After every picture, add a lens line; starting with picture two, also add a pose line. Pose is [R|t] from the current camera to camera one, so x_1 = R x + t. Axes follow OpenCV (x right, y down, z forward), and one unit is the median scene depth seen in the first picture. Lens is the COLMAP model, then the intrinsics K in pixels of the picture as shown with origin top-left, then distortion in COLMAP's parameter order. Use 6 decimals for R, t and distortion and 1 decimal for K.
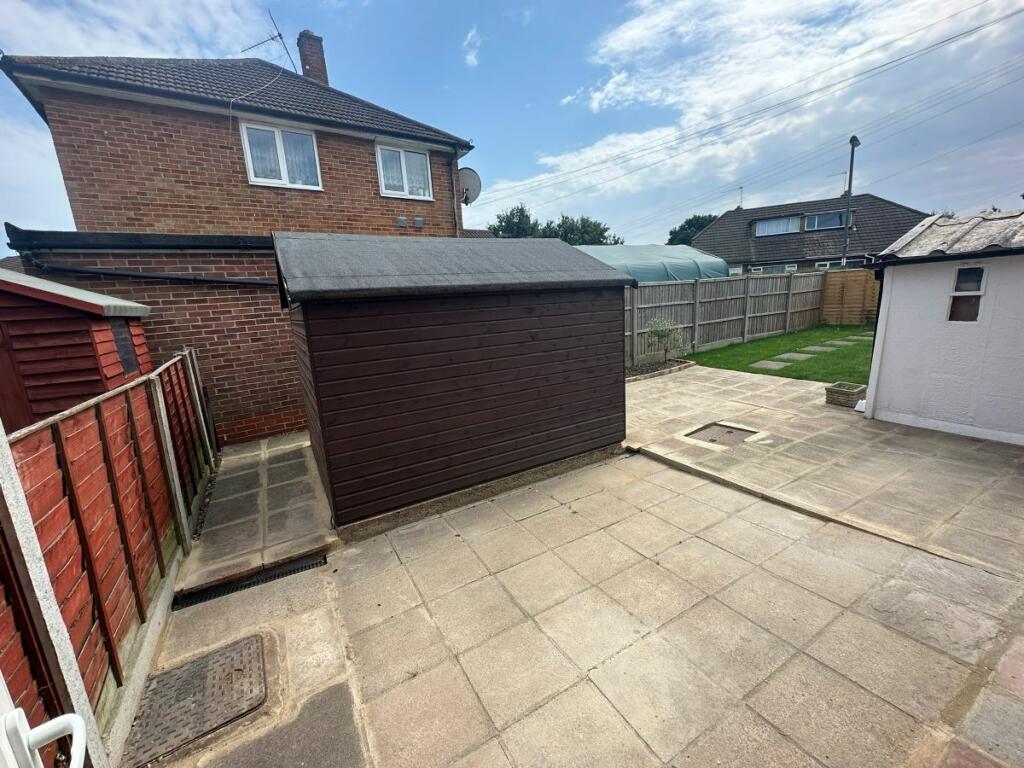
lens RADIAL K [[408.6, 0, 511.3], [0, 408.6, 381.3], [0, 0, 1]] dist [-0.001142, -0.000464]
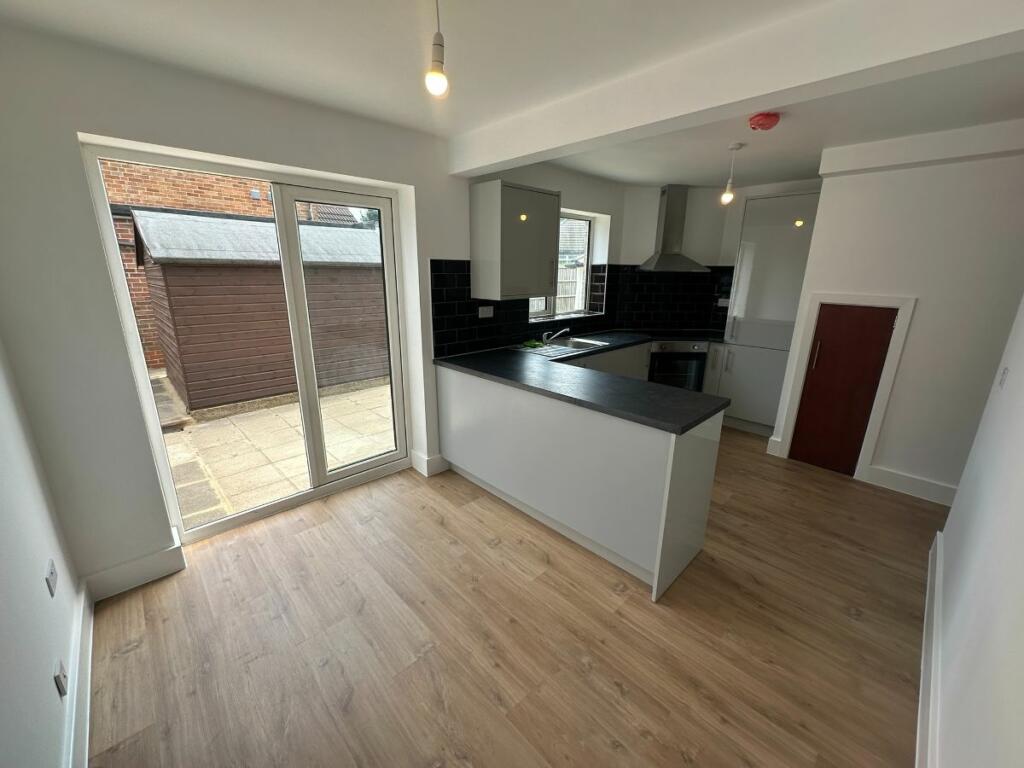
lens RADIAL K [[408.6, 0, 511.3], [0, 408.6, 381.3], [0, 0, 1]] dist [-0.001142, -0.000464]
pose [[0.967210, 0.004068, 0.253947, 0.307793], [-0.018922, 0.998247, 0.056079, 0.110933], [-0.253273, -0.059046, 0.965591, -0.690042]]
